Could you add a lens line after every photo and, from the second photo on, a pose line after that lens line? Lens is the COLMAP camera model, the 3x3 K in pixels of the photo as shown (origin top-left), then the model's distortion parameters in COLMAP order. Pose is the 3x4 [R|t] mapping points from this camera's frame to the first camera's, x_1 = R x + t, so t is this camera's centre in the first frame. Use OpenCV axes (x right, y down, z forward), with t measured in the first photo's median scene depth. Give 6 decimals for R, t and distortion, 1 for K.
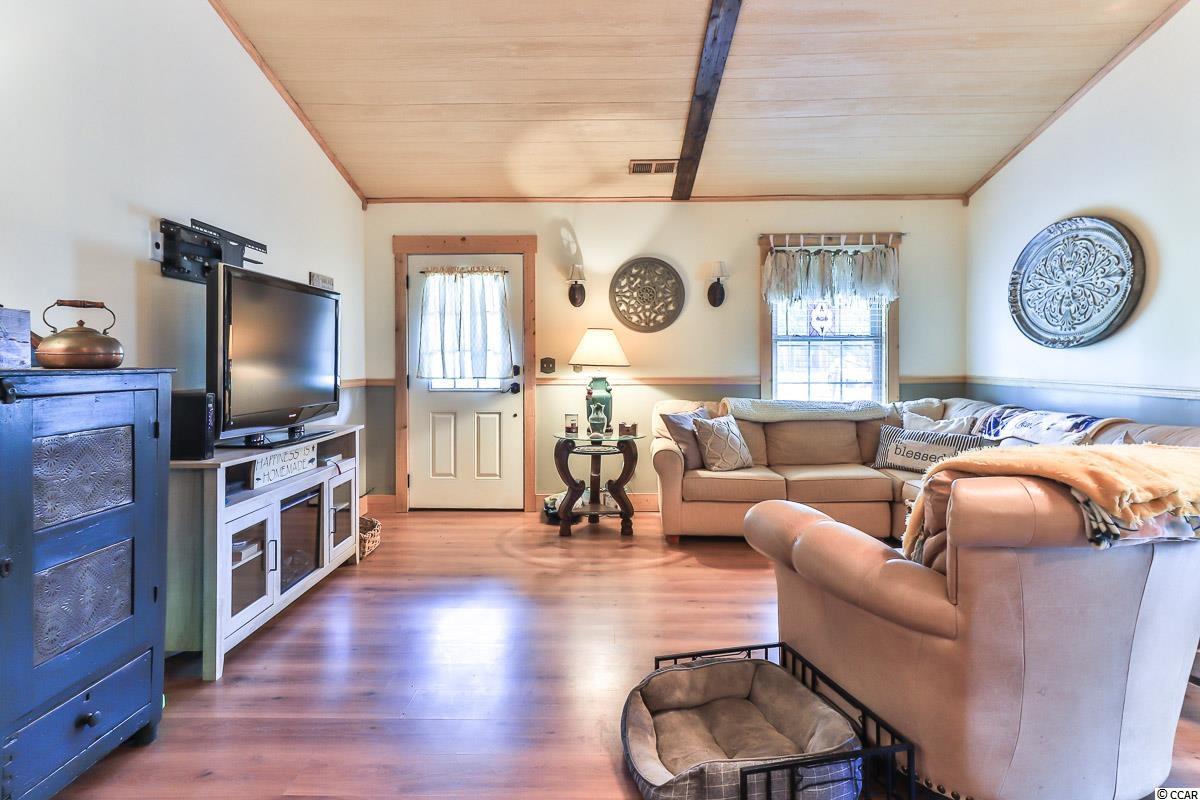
lens RADIAL K [[647.2, 0, 594.7], [0, 647.2, 365.6], [0, 0, 1]] dist [0.027666, 0.002052]
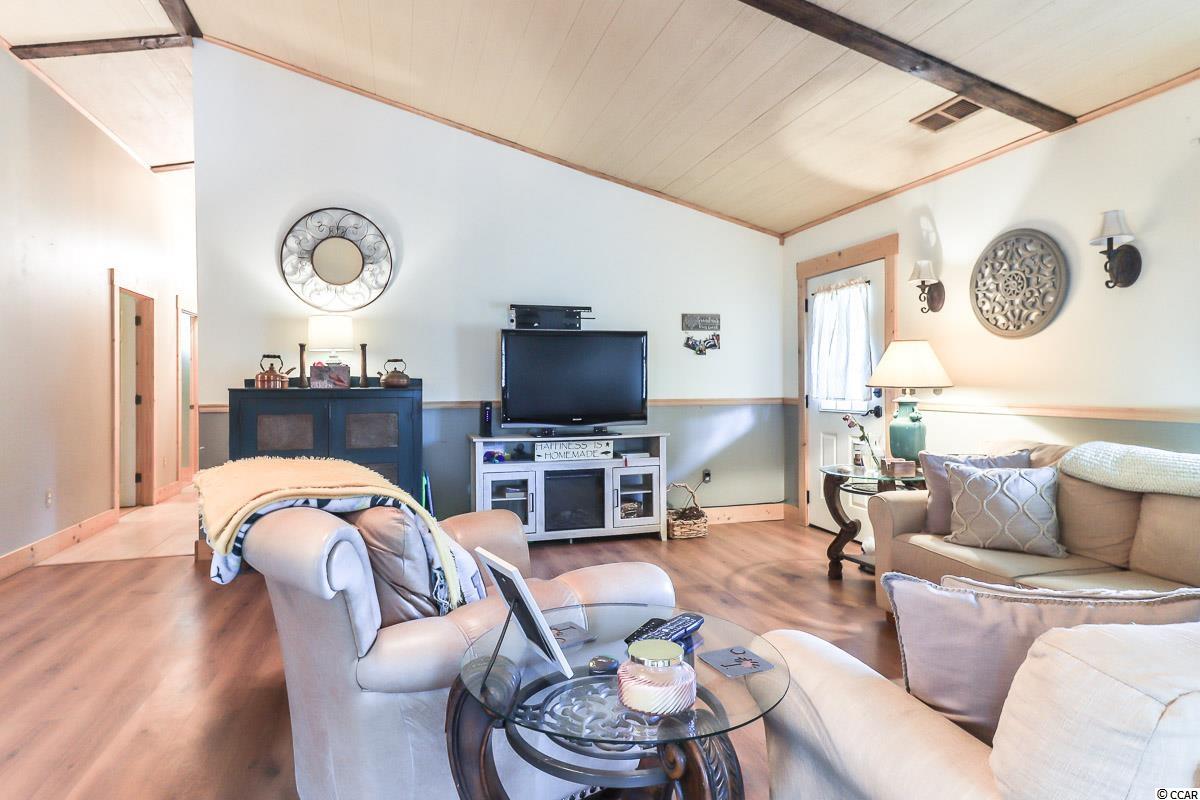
lens RADIAL K [[647.2, 0, 580.3], [0, 647.2, 378.2], [0, 0, 1]] dist [0.027666, 0.002052]
pose [[0.295331, -0.007992, -0.955362, 0.608094], [0.000904, 0.999967, -0.008086, -0.004132], [0.955395, 0.001524, 0.295328, 0.351685]]
